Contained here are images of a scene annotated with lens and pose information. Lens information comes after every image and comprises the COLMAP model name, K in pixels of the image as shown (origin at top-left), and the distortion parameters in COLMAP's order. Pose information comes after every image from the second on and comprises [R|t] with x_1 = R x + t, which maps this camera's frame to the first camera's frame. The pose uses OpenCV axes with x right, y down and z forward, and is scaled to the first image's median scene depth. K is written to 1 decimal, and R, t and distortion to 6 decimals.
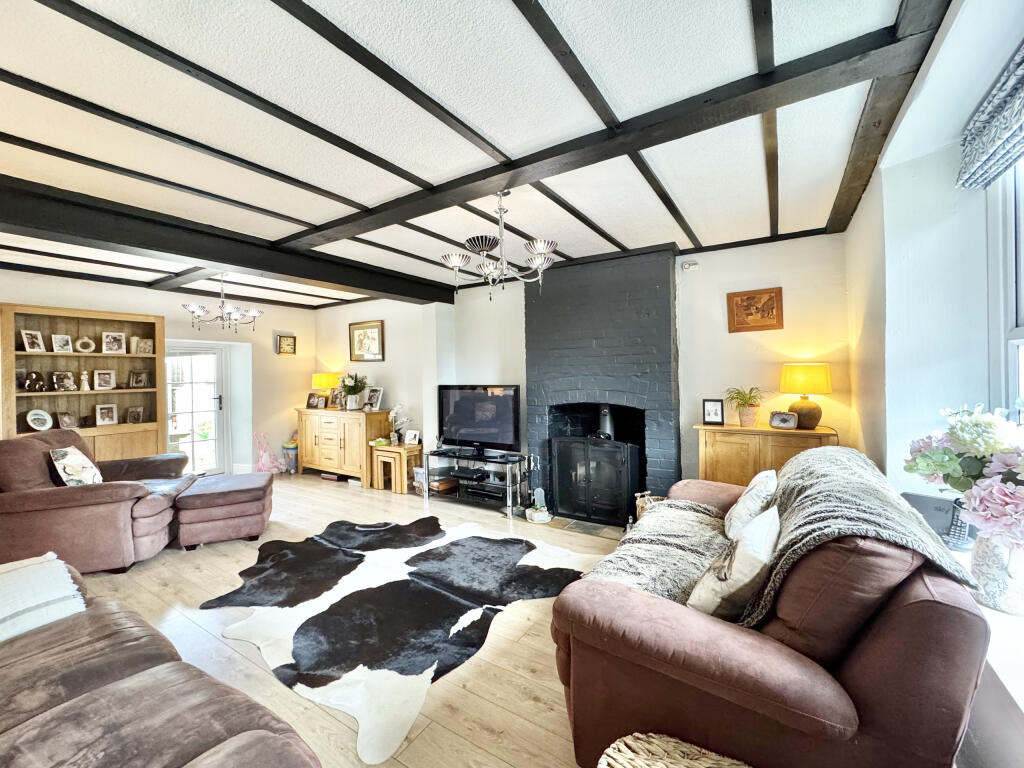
lens RADIAL K [[404.1, 0, 515.9], [0, 404.1, 382.4], [0, 0, 1]] dist [-0.000719, -0.000109]
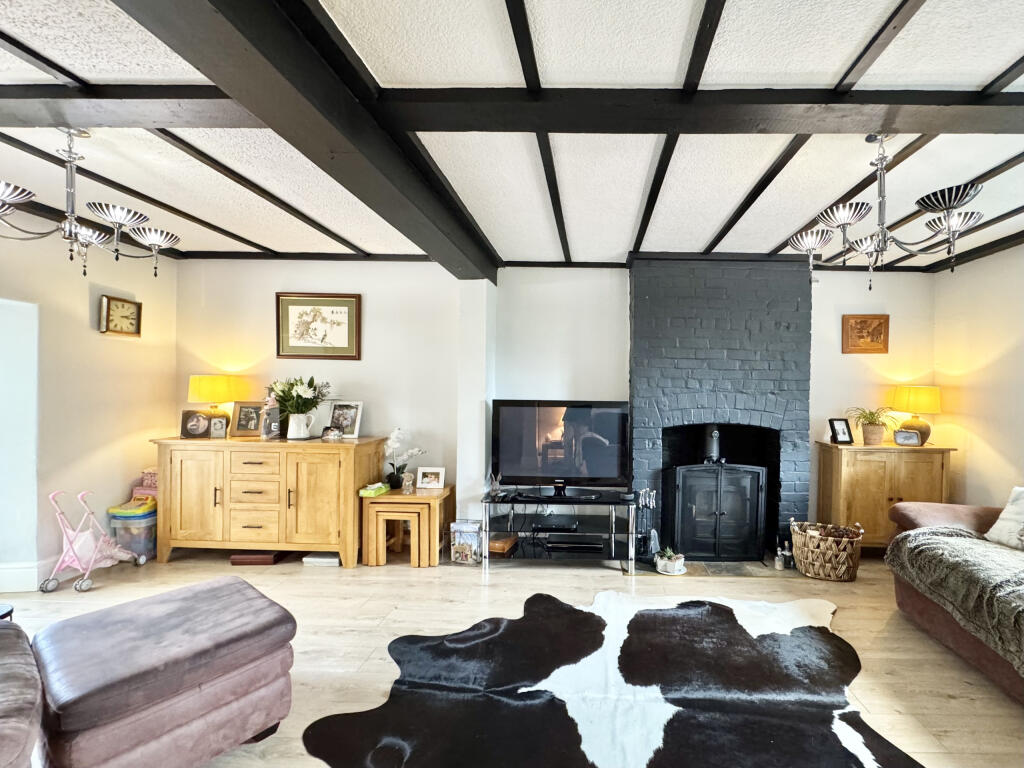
lens RADIAL K [[417.2, 0, 513.2], [0, 417.2, 401.1], [0, 0, 1]] dist [-0.000044, 0.000203]
pose [[0.861642, 0.011249, 0.507392, -0.520077], [-0.016861, 0.999837, 0.006467, 0.003707], [-0.507237, -0.014128, 0.861691, 0.364766]]
